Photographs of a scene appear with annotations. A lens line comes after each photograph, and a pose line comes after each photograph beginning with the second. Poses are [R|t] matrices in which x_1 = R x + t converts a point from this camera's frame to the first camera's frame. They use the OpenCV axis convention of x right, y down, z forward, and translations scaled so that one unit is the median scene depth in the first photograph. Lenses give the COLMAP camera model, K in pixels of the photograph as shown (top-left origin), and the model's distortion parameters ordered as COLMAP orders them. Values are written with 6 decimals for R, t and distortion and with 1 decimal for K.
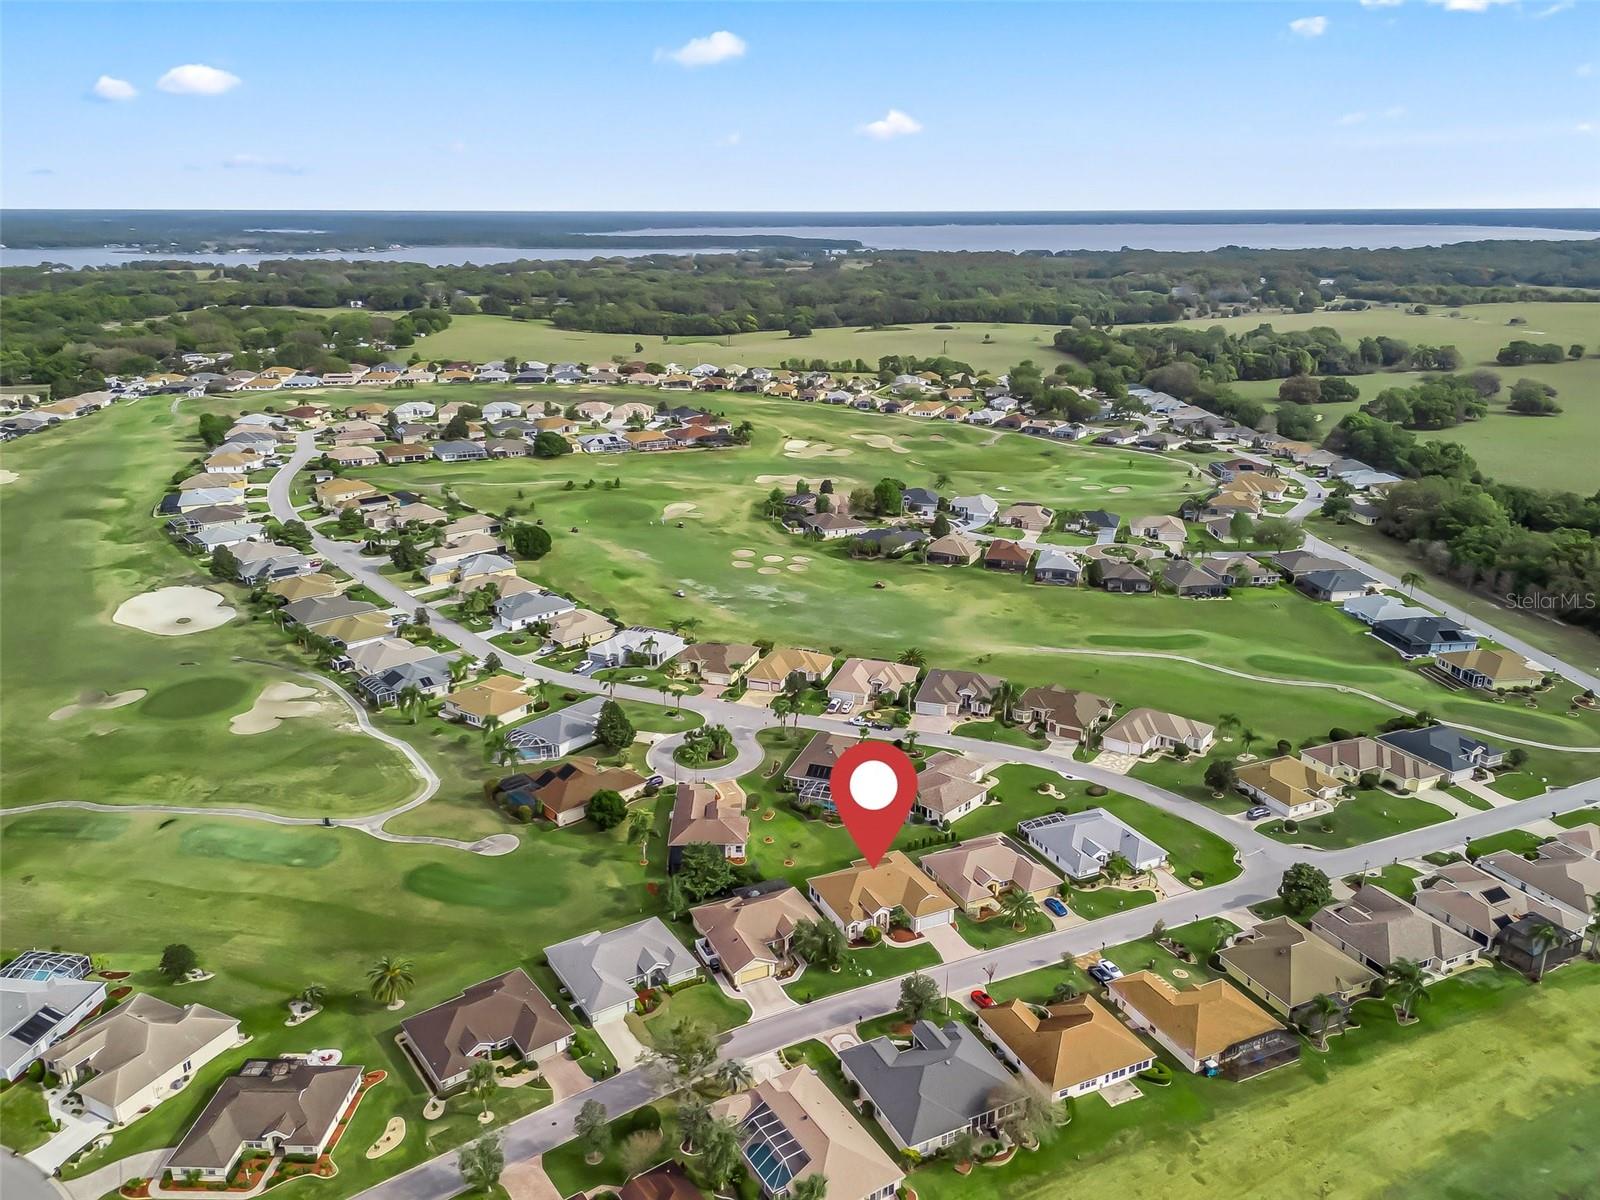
lens RADIAL K [[1284.6, 0, 800.0], [0, 1284.6, 600.0], [0, 0, 1]] dist [0.074737, -0.081353]
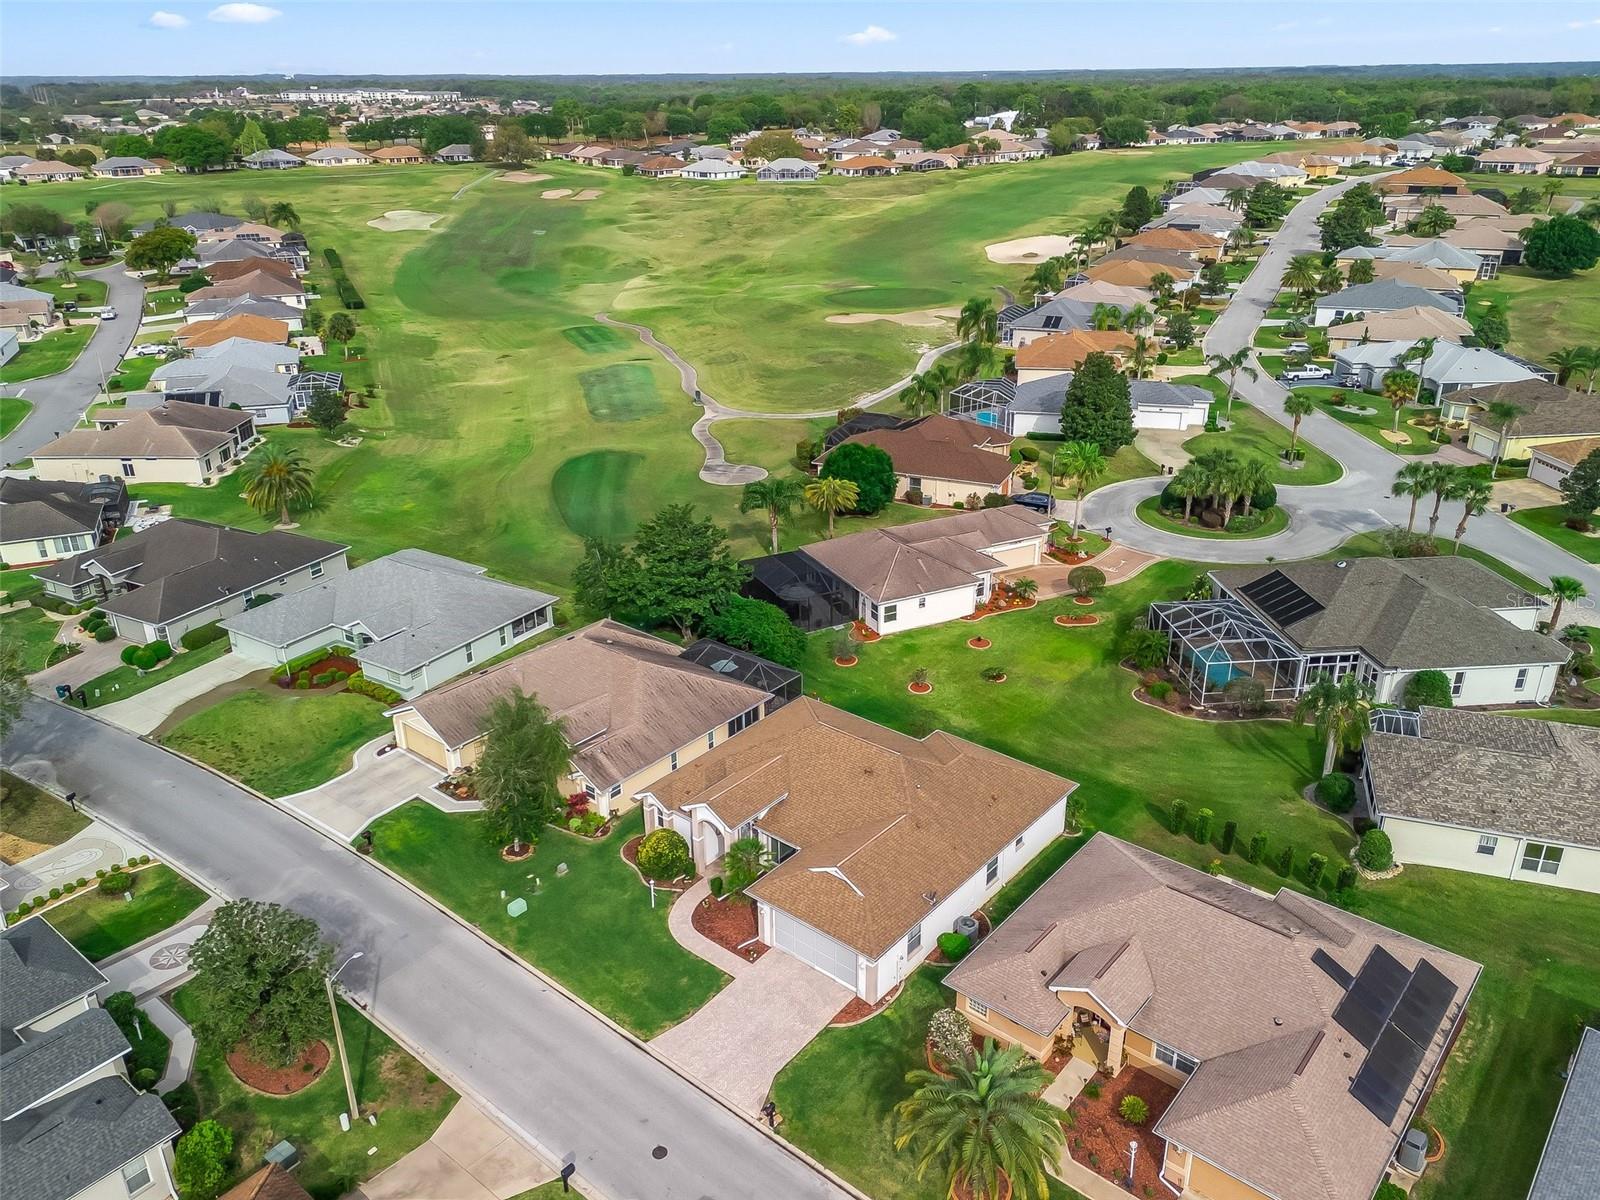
lens RADIAL K [[1284.6, 0, 800.0], [0, 1284.6, 600.0], [0, 0, 1]] dist [0.074737, -0.081353]
pose [[0.395883, 0.350279, -0.848870, 0.321834], [-0.280971, 0.926264, 0.251180, 0.095364], [0.874261, 0.139070, 0.465110, 0.823449]]
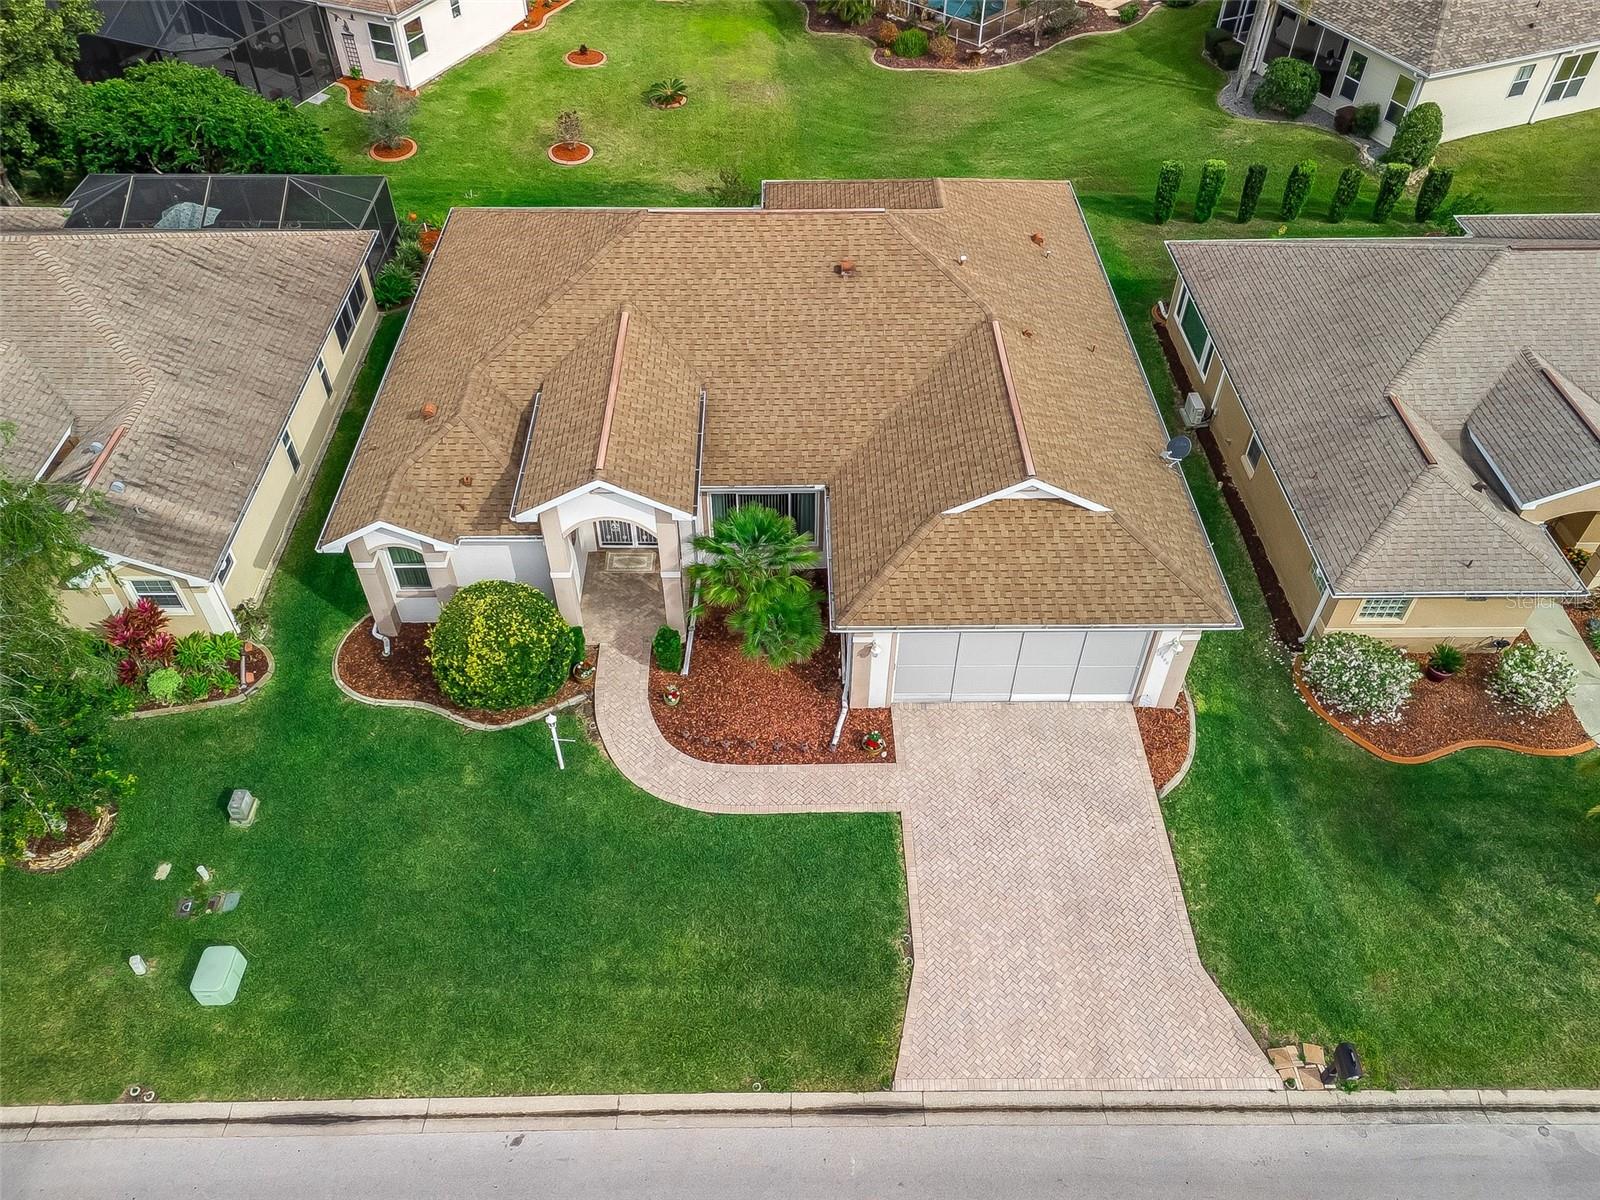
lens RADIAL K [[1176.0, 0, 800.0], [0, 1176.0, 600.0], [0, 0, 1]] dist [0.080877, -0.059218]
pose [[0.908276, 0.291738, -0.299873, 0.115308], [-0.134173, 0.882022, 0.451701, 0.184911], [0.396274, -0.370034, 0.840263, 0.867358]]
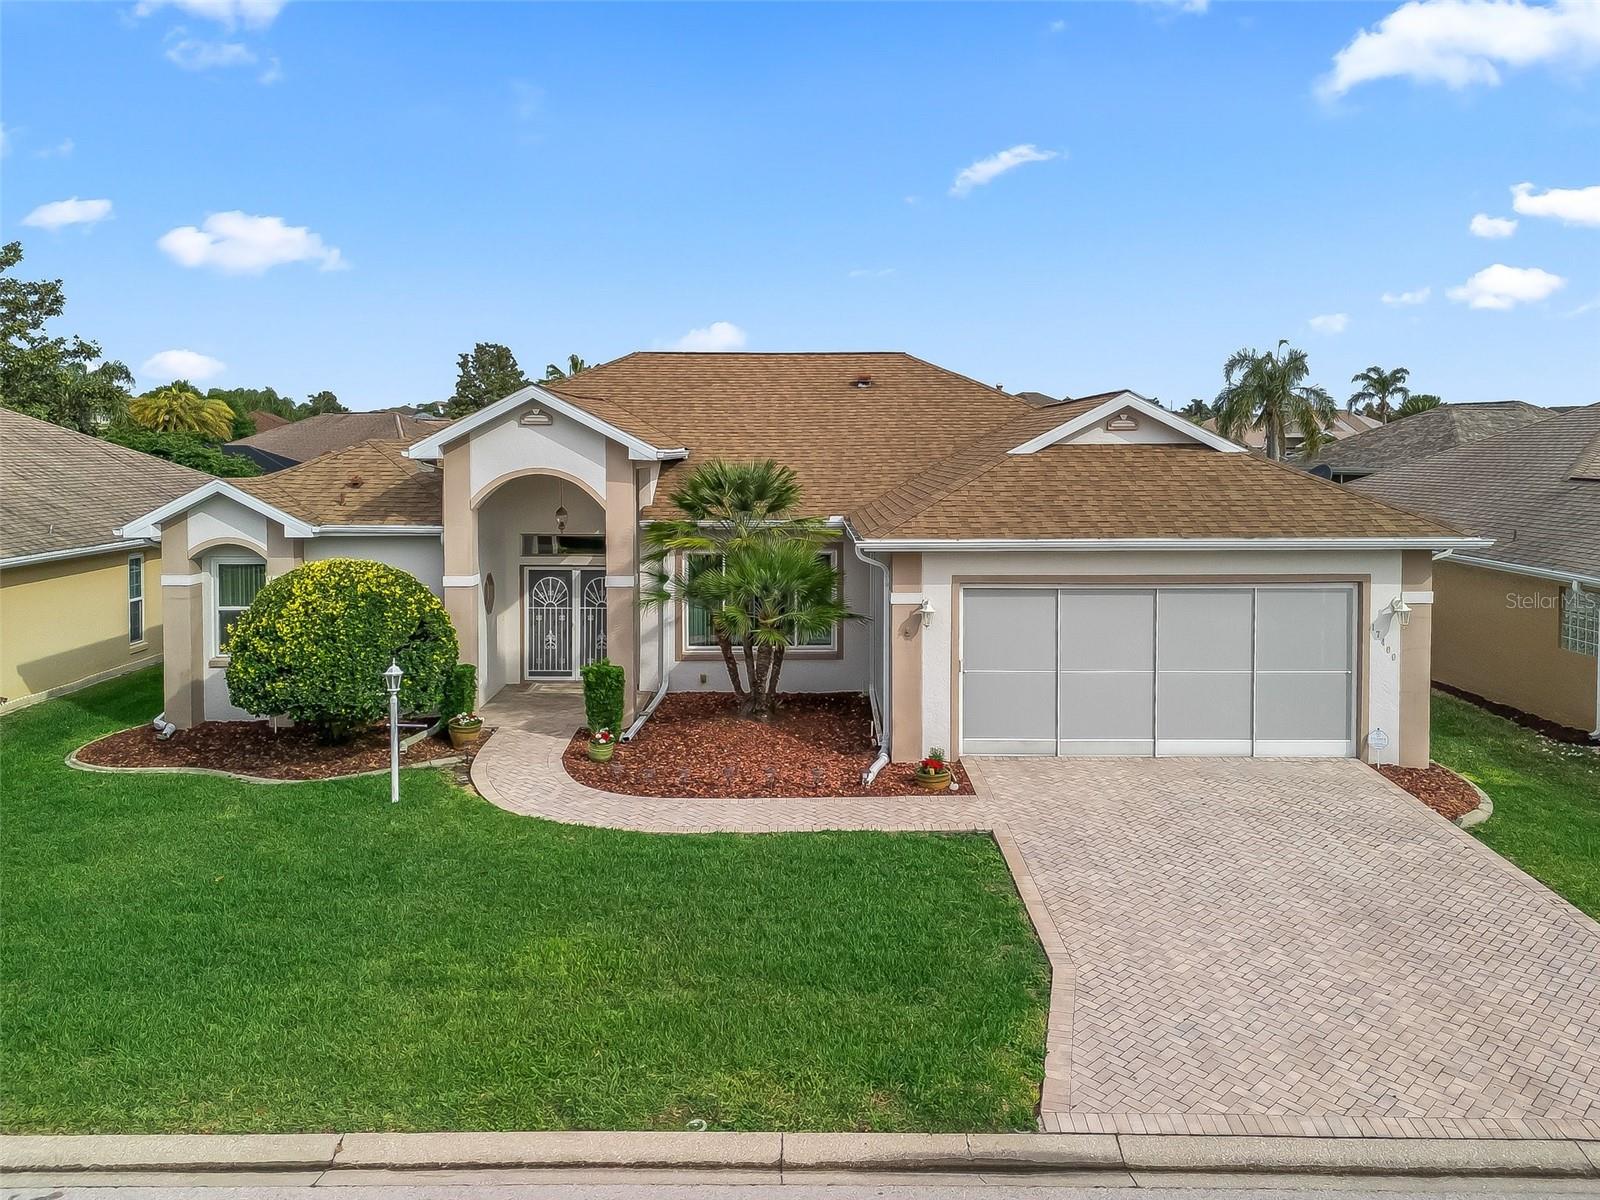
lens RADIAL K [[1233.3, 0, 809.5], [0, 1233.3, 599.1], [0, 0, 1]] dist [0.050359, -0.006642]
pose [[0.905491, 0.004951, -0.424337, 0.114967], [-0.128279, 0.956346, -0.262576, 0.260777], [0.404513, 0.292193, 0.866598, 0.895285]]
